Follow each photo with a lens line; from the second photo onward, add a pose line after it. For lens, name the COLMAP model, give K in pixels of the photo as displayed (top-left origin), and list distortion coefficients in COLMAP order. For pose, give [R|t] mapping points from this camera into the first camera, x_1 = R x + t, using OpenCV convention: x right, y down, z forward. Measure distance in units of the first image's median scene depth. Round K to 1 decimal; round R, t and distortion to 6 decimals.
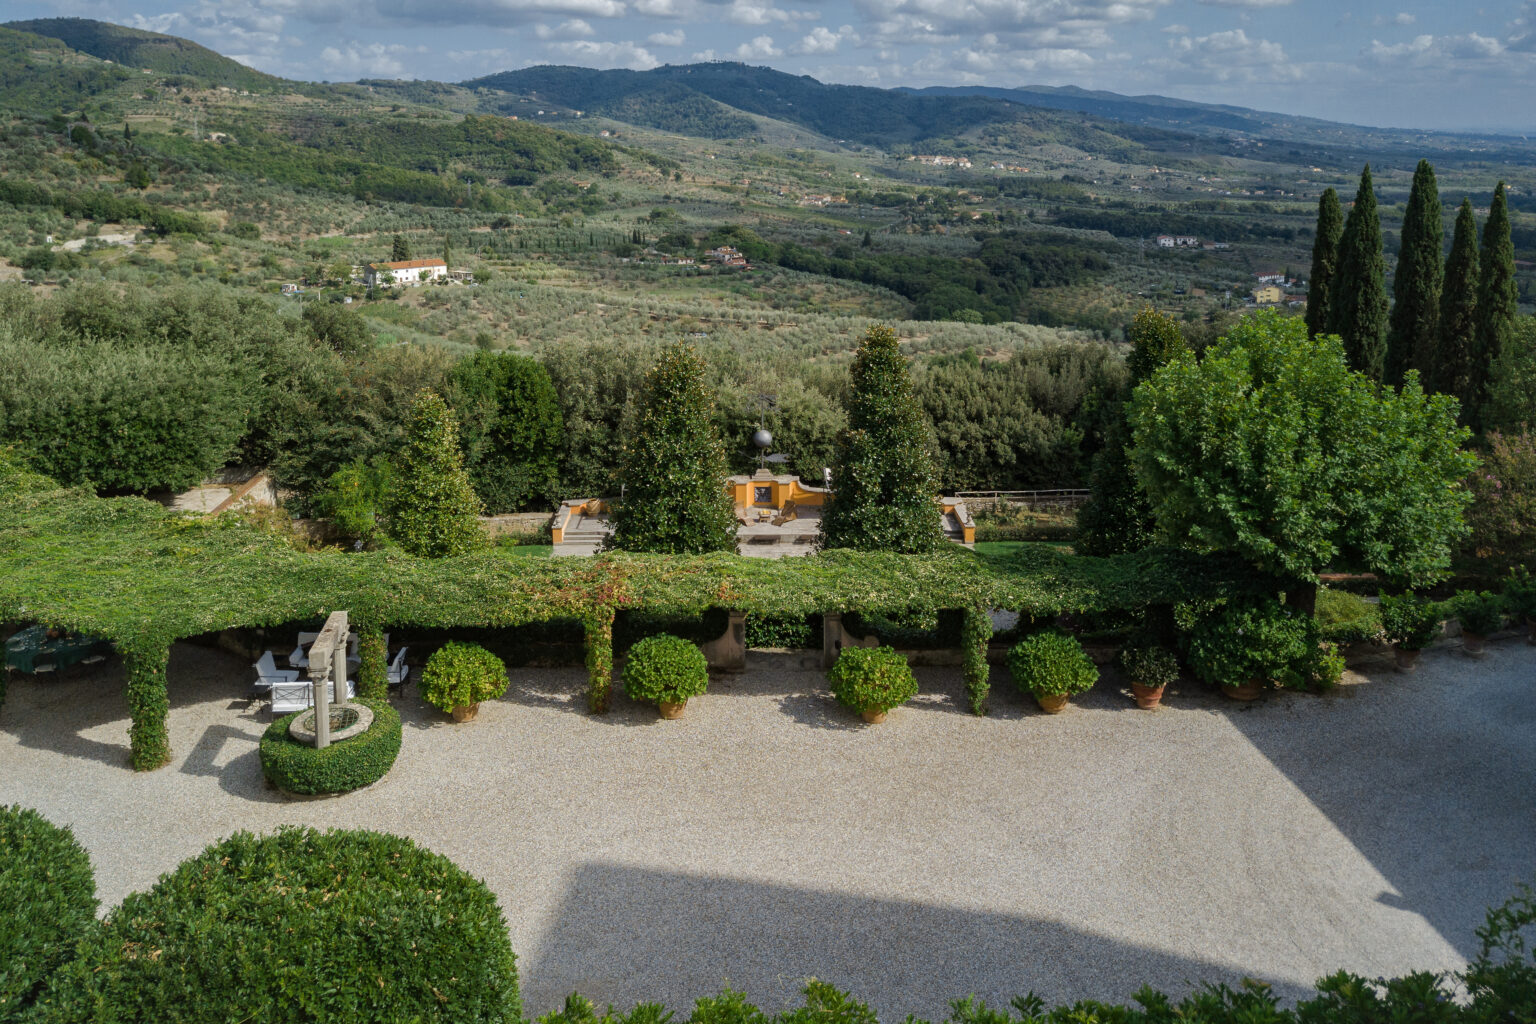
lens RADIAL K [[976.7, 0, 758.9], [0, 976.7, 522.5], [0, 0, 1]] dist [0.020896, 0.000208]
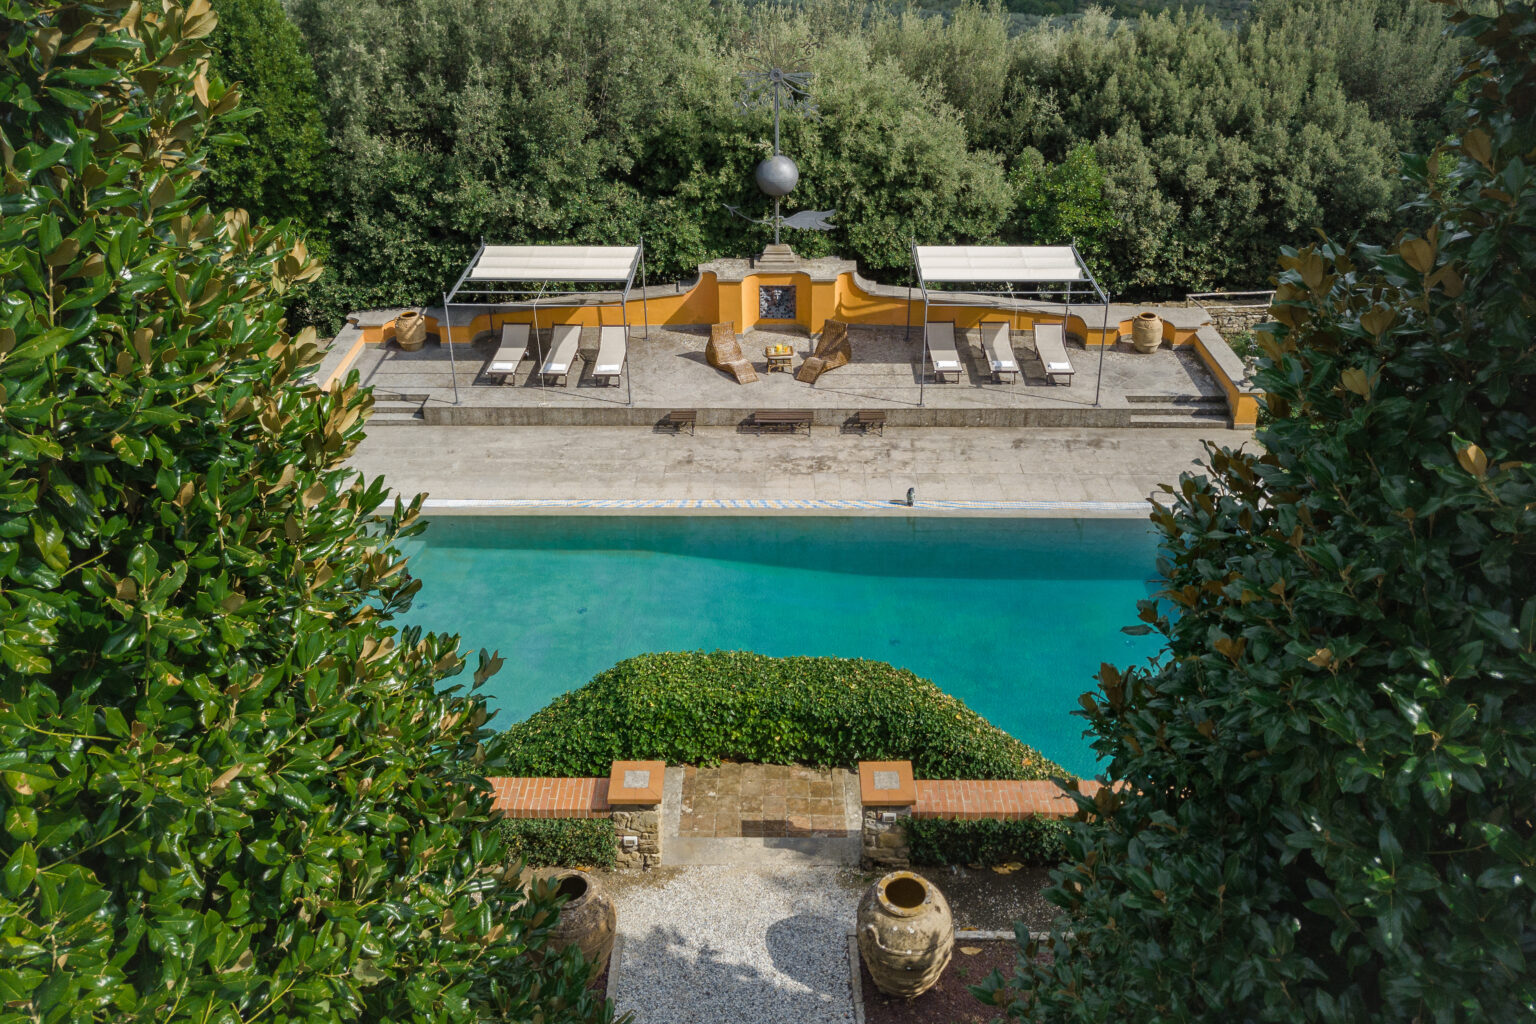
lens RADIAL K [[976.7, 0, 762.6], [0, 976.7, 465.4], [0, 0, 1]] dist [0.020896, 0.000208]
pose [[0.999430, 0.011431, -0.031769, 0.012756], [-0.004005, 0.974439, 0.224617, -0.057169], [0.033525, -0.224361, 0.973929, 0.528639]]
